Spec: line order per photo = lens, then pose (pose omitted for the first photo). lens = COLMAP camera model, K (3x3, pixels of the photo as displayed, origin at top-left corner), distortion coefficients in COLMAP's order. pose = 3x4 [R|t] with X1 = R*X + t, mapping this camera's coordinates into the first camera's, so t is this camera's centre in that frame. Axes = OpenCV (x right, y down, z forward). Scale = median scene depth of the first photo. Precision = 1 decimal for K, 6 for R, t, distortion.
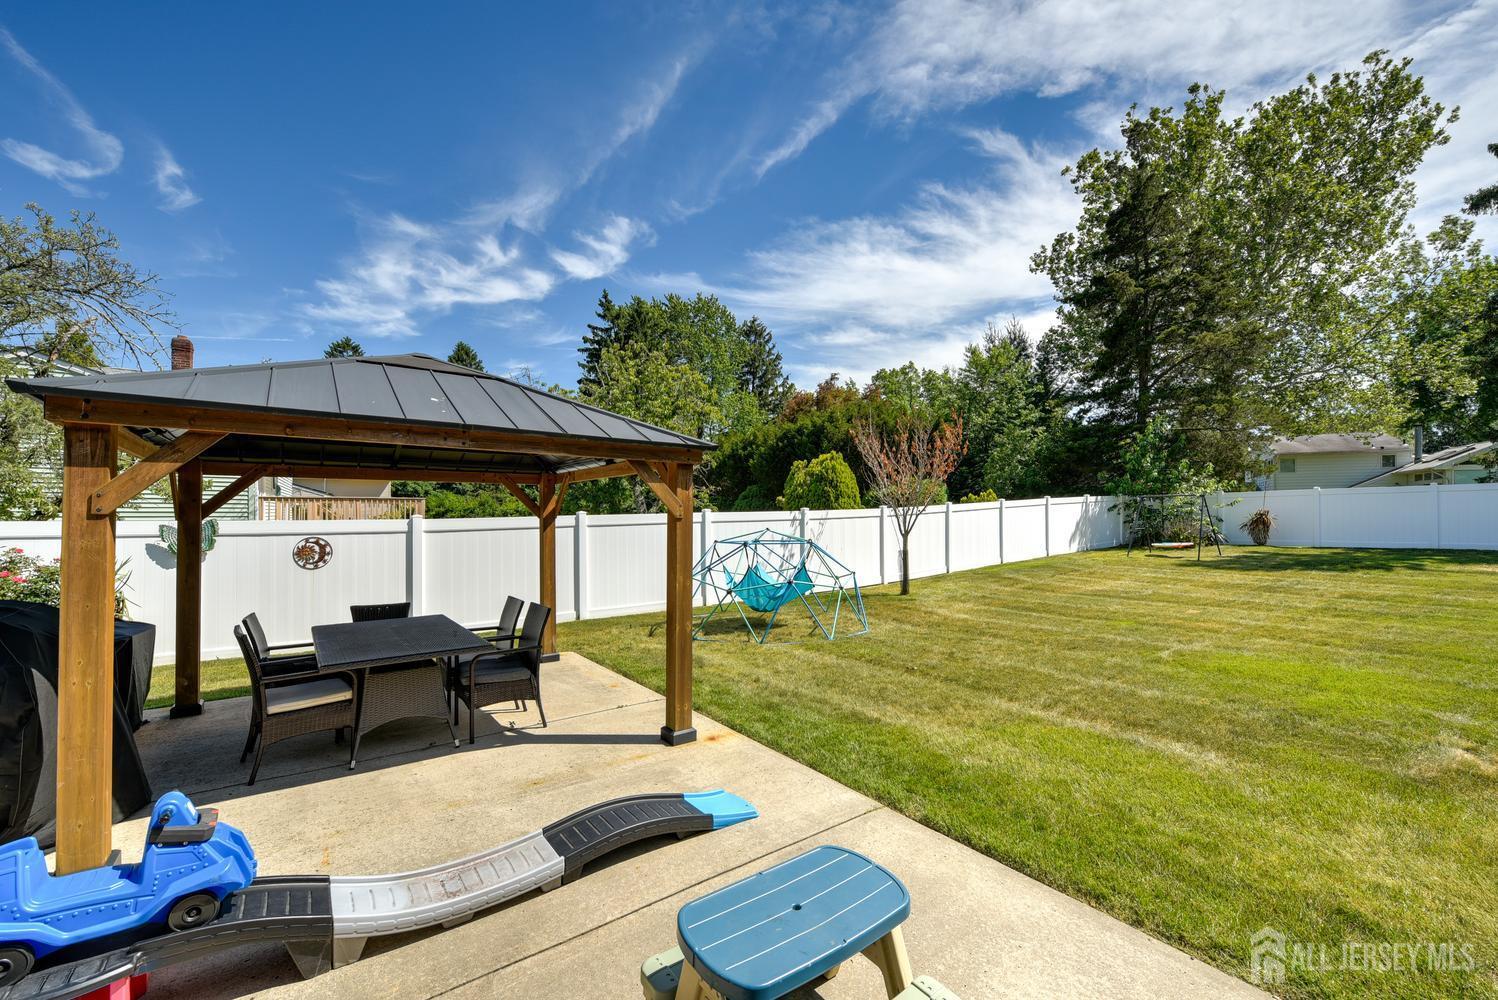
lens RADIAL K [[599.8, 0, 749.0], [0, 599.8, 500.0], [0, 0, 1]] dist [0.000089, -0.003115]
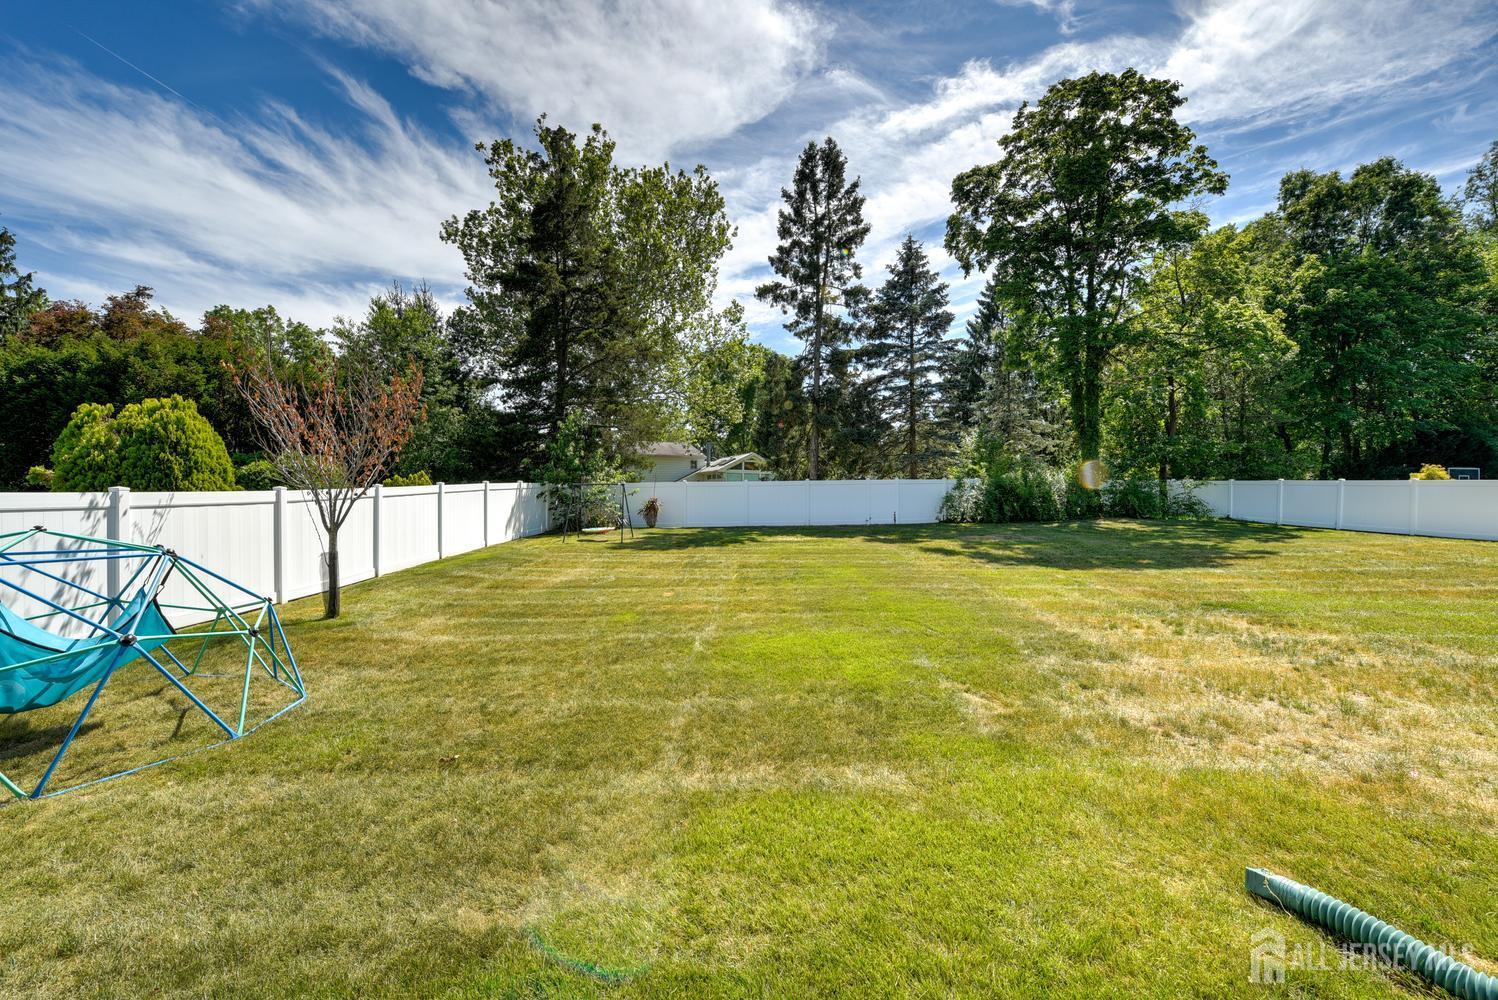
lens RADIAL K [[599.8, 0, 749.0], [0, 599.8, 500.0], [0, 0, 1]] dist [0.000089, -0.003115]
pose [[0.579761, 0.005041, 0.814771, -0.012172], [-0.021703, 0.999722, 0.009258, 0.004957], [-0.814498, -0.023050, 0.579709, 0.135744]]
